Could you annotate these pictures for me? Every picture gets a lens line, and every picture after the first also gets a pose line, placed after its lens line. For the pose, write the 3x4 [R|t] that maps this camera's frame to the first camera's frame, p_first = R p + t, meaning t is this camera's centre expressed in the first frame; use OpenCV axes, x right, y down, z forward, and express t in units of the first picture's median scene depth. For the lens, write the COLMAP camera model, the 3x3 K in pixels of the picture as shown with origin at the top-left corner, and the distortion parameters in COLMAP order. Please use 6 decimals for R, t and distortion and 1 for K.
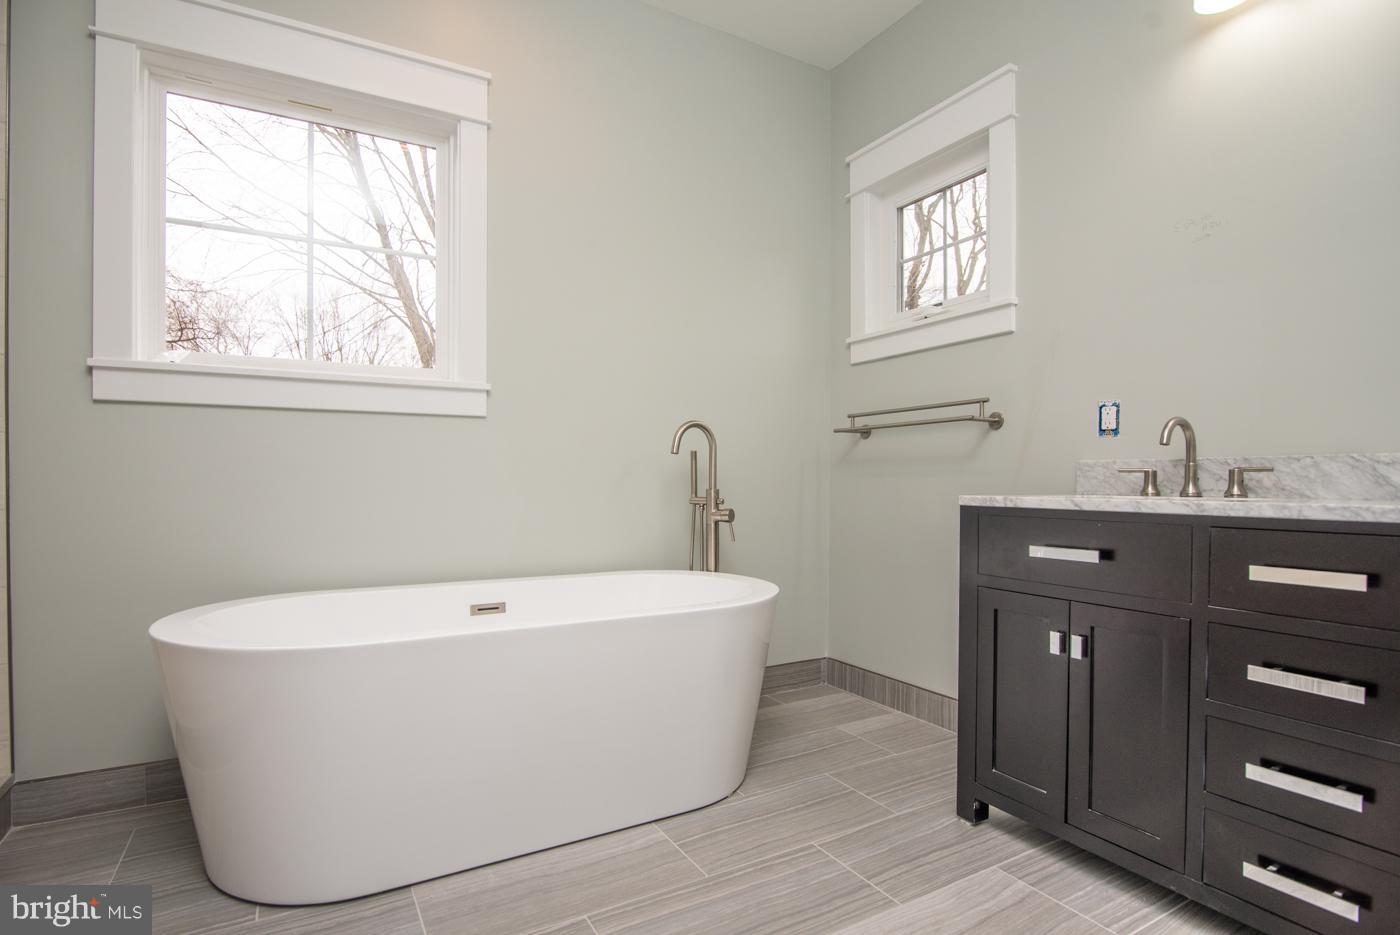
lens RADIAL K [[720.6, 0, 701.1], [0, 720.6, 475.6], [0, 0, 1]] dist [-0.000275, -0.000782]
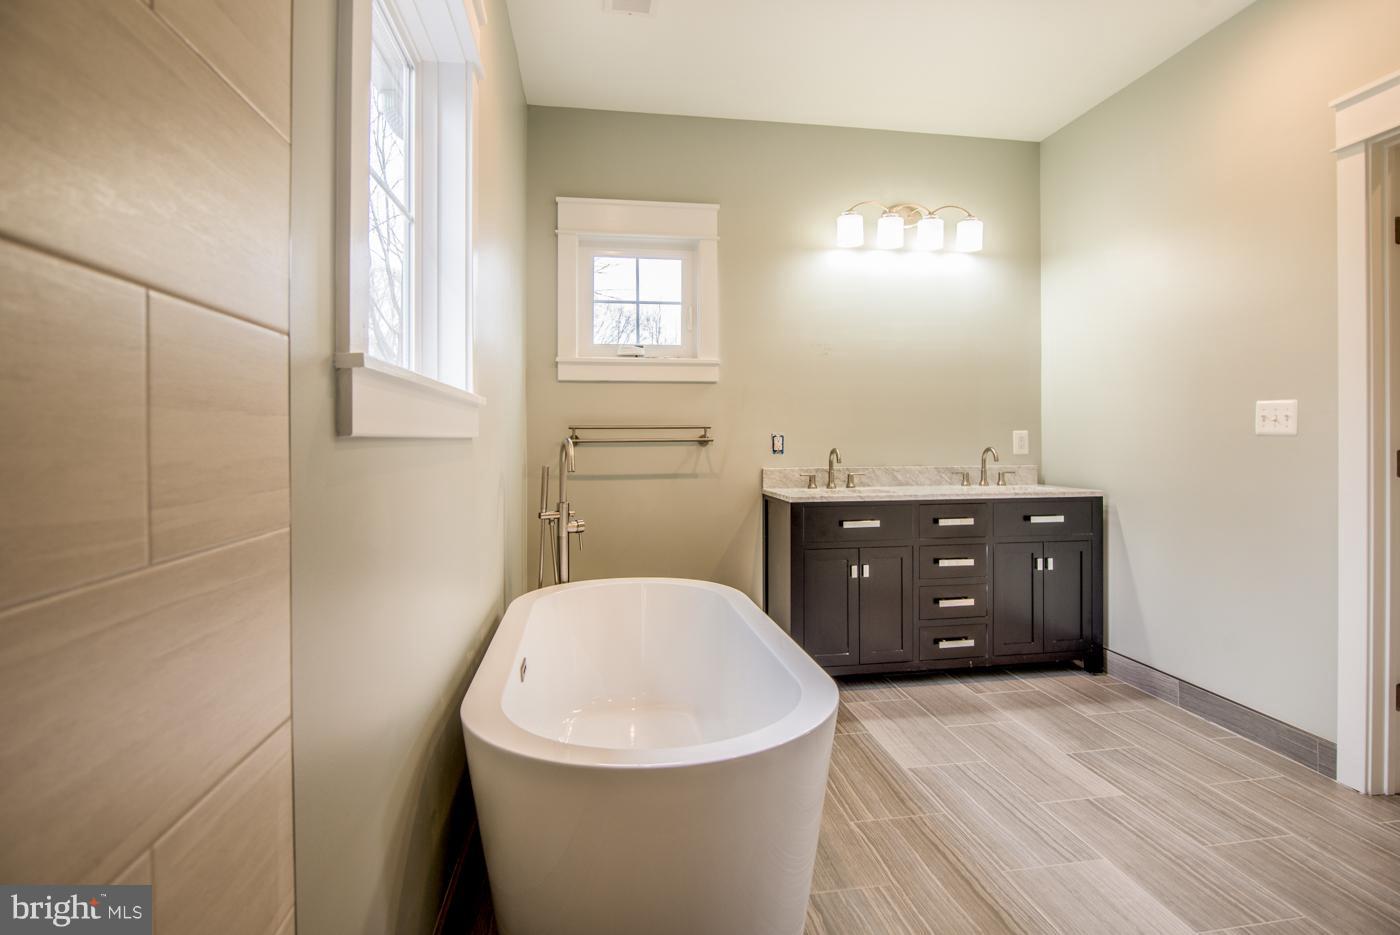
lens RADIAL K [[720.6, 0, 718.4], [0, 720.6, 436.2], [0, 0, 1]] dist [-0.000275, -0.000782]
pose [[0.337236, 0.000249, 0.941420, -1.201233], [-0.000556, 1.000000, -0.000066, -0.105783], [-0.941420, -0.000501, 0.337236, 0.592026]]
